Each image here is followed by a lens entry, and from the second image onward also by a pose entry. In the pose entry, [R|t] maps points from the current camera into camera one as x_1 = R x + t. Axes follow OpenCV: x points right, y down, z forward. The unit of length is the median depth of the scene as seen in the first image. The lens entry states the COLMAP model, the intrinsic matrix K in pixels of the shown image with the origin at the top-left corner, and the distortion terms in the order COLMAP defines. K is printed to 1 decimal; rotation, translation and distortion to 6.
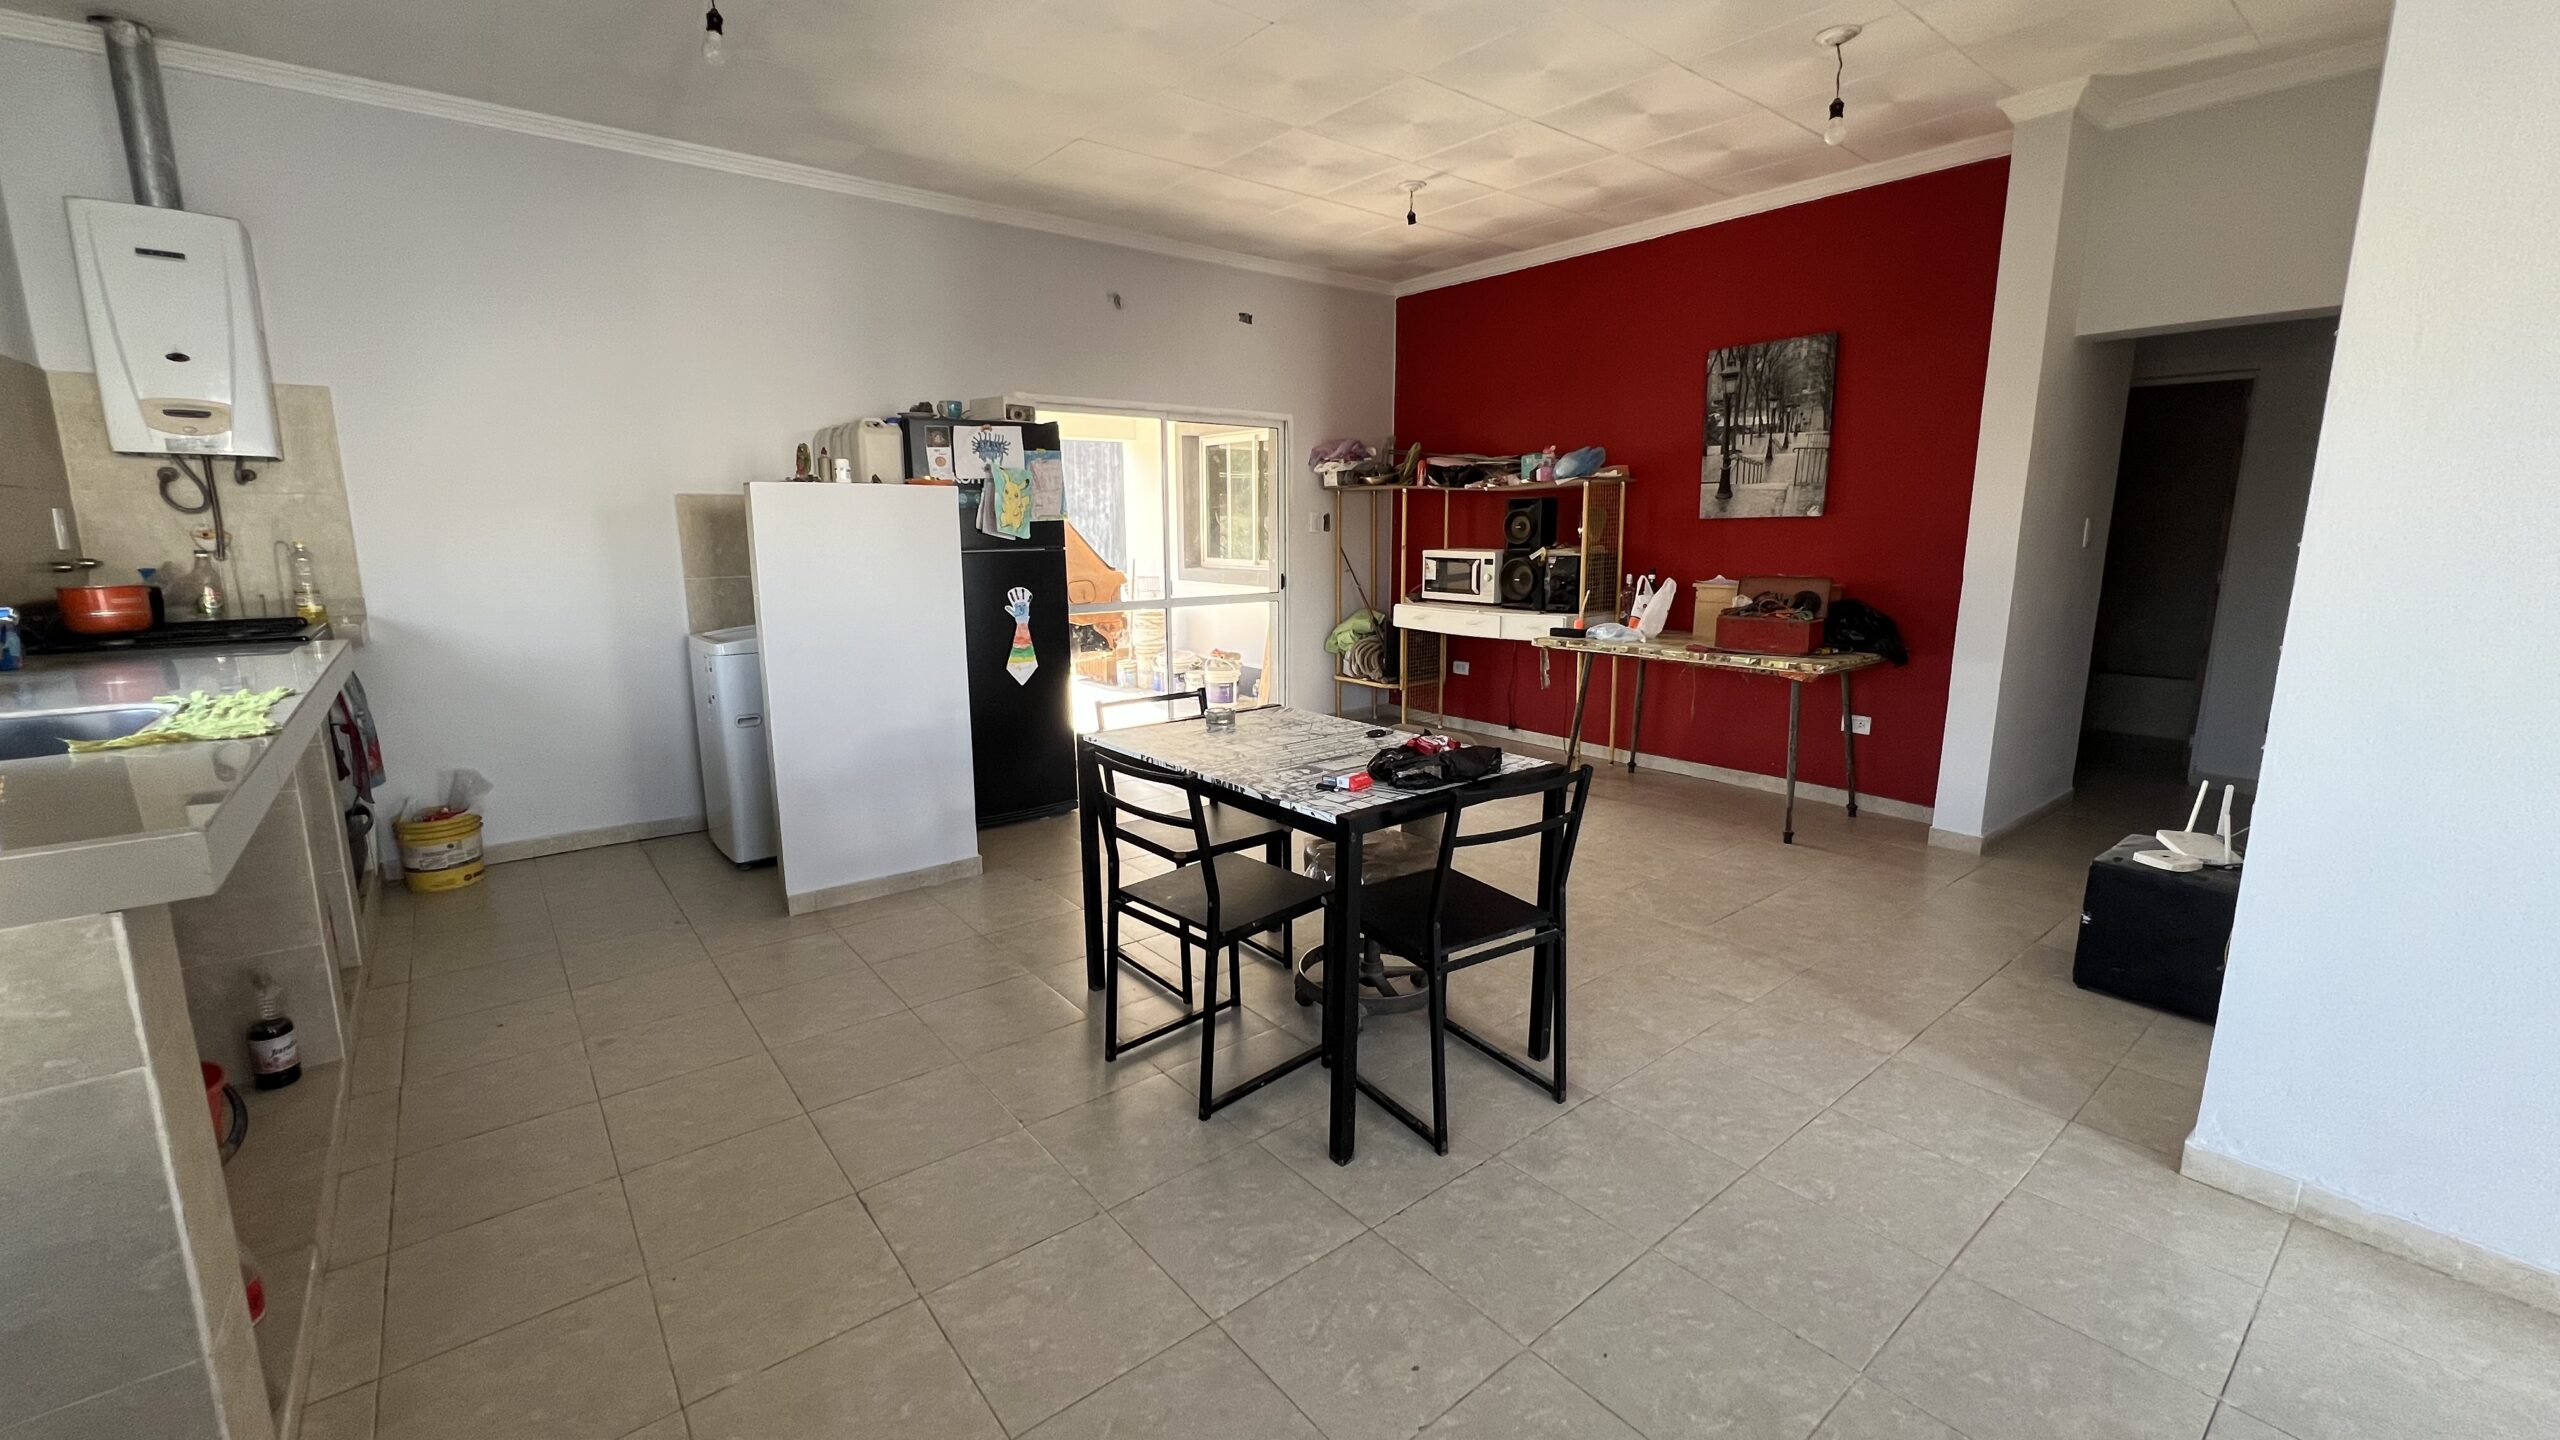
lens RADIAL K [[1022.6, 0, 1276.7], [0, 1022.6, 711.9], [0, 0, 1]] dist [0.000924, -0.000038]
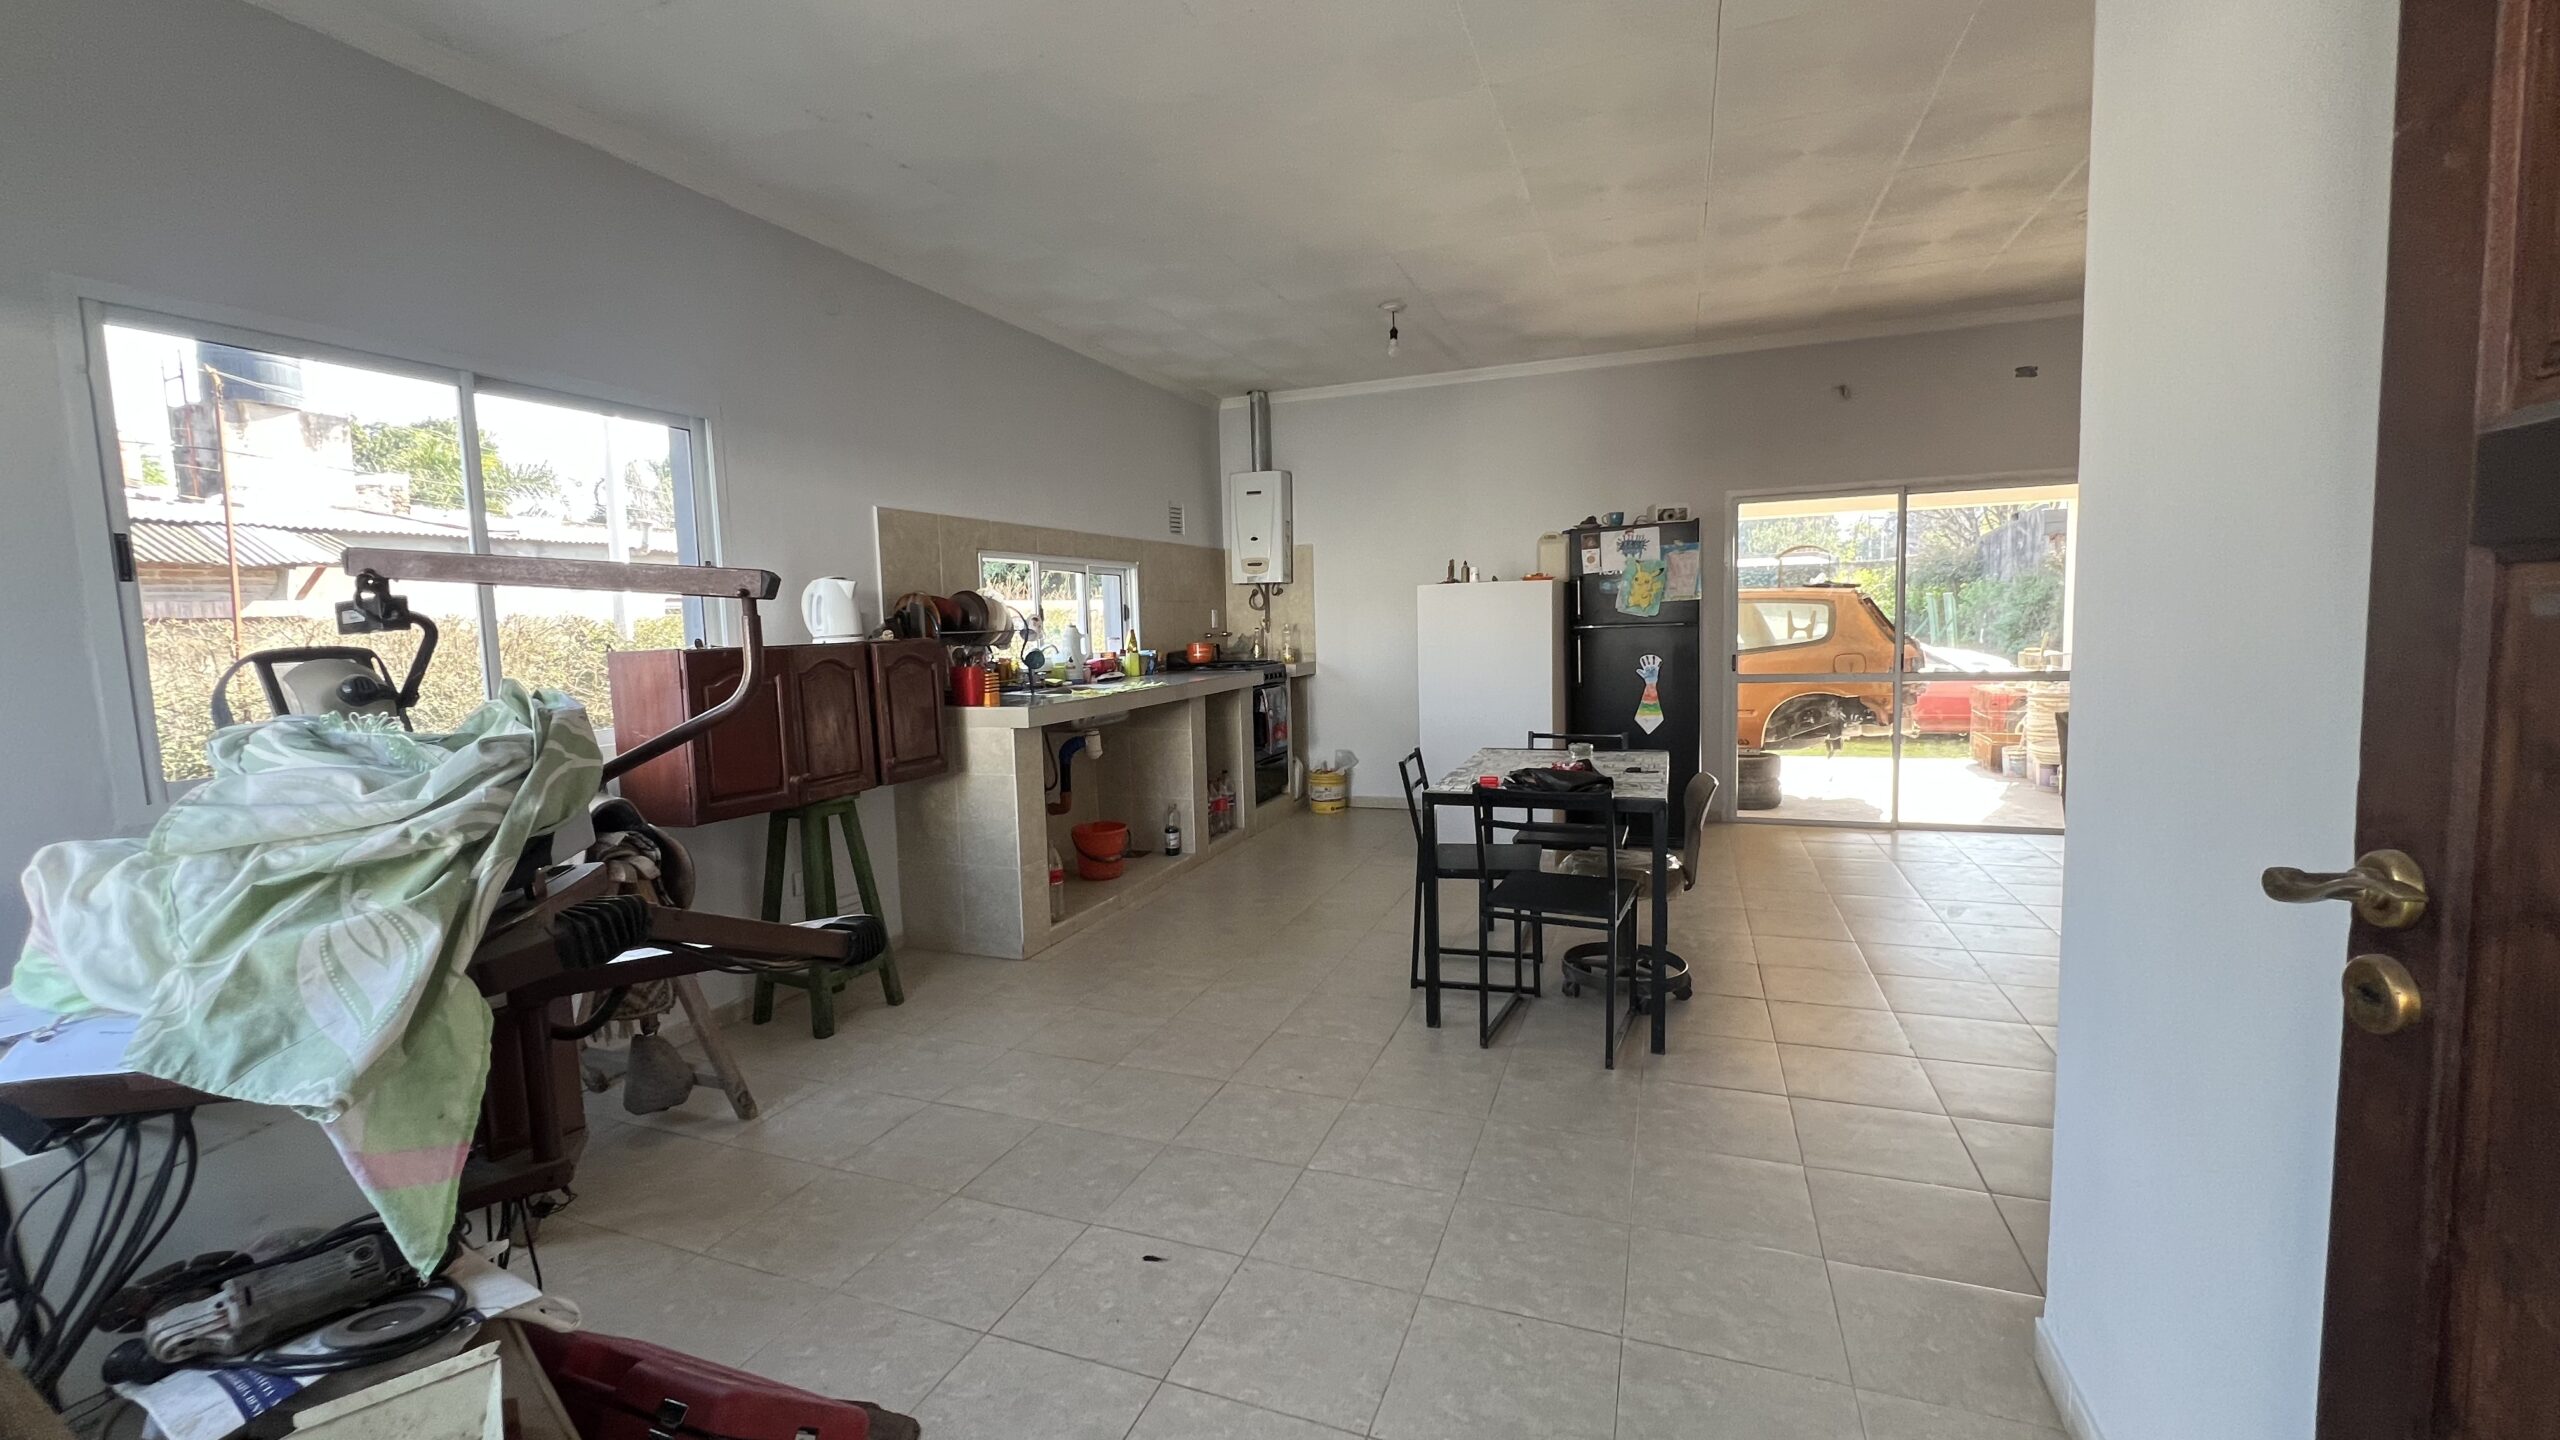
lens RADIAL K [[1022.6, 0, 1279.6], [0, 1022.6, 715.1], [0, 0, 1]] dist [0.000924, -0.000038]
pose [[0.503304, 0.068564, -0.861385, 0.738678], [-0.129402, 0.991587, 0.003319, 0.005652], [0.854365, 0.109794, 0.507942, -0.004751]]
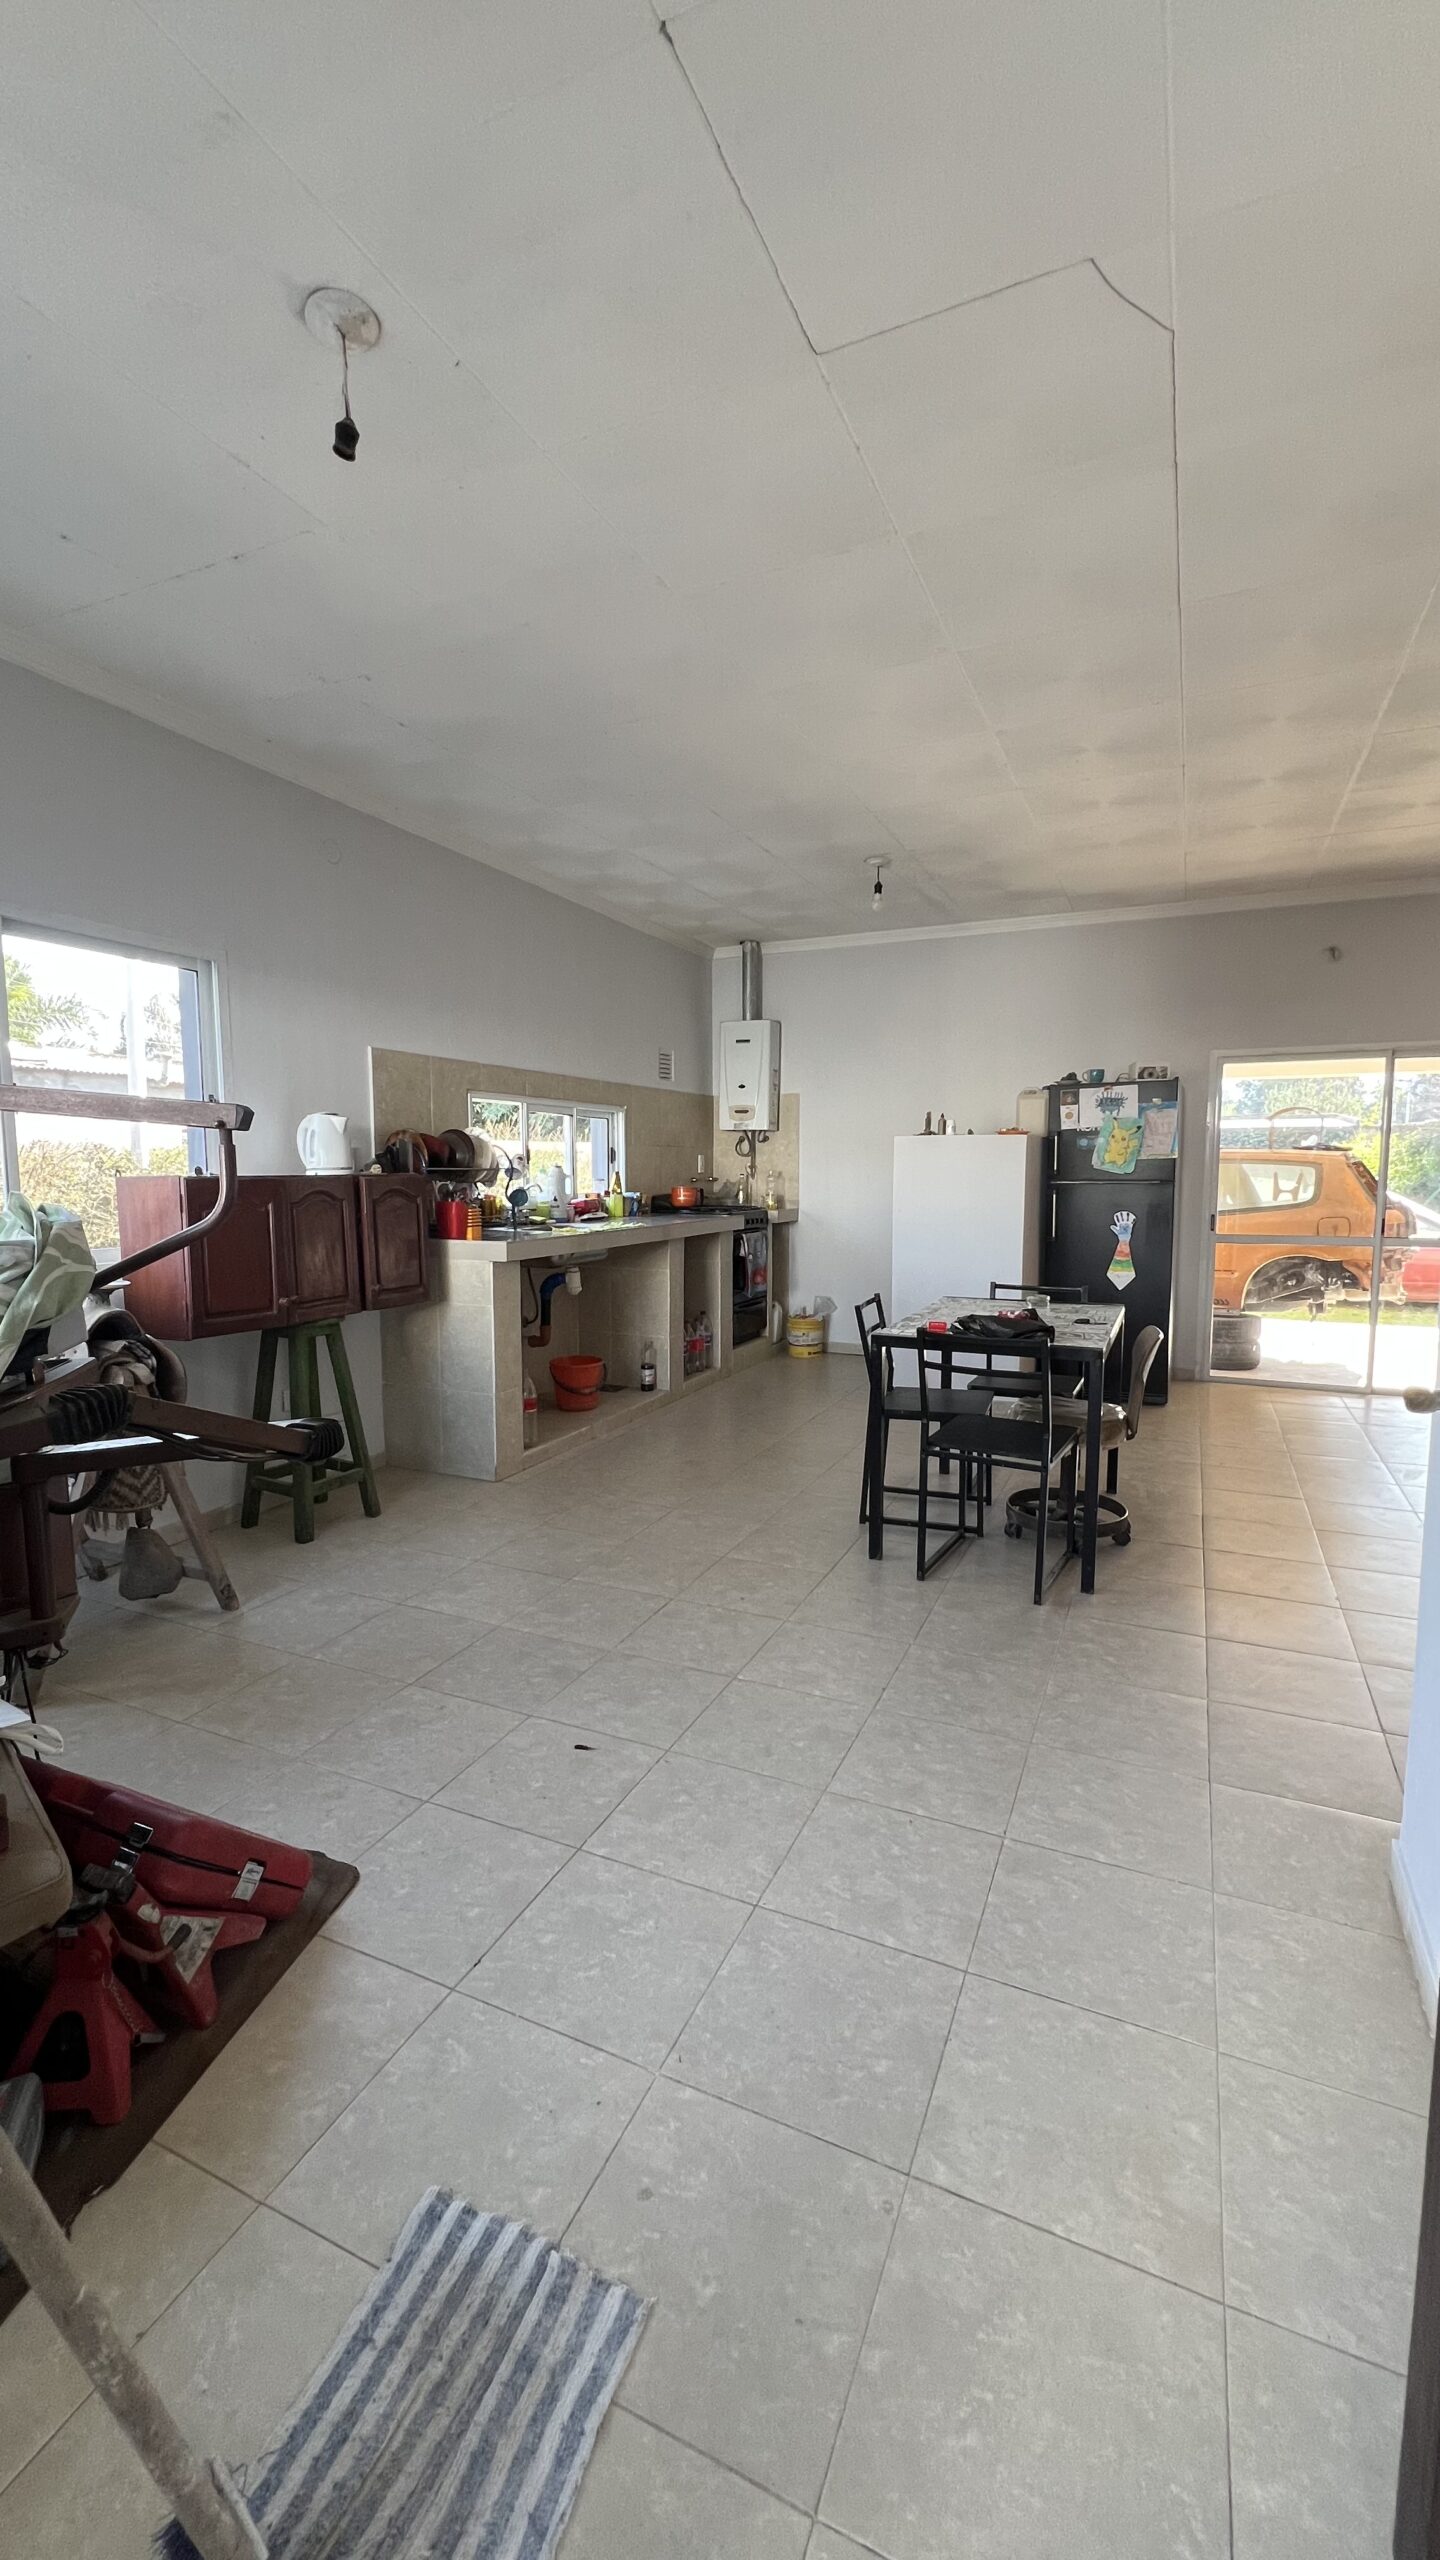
lens RADIAL K [[1022.6, 0, 734.2], [0, 1022.6, 1279.2], [0, 0, 1]] dist [0.000924, -0.000038]
pose [[0.459717, 0.098988, -0.882531, 0.796582], [-0.162456, 0.986373, 0.026011, 0.005686], [0.873080, 0.131415, 0.469534, 0.009439]]
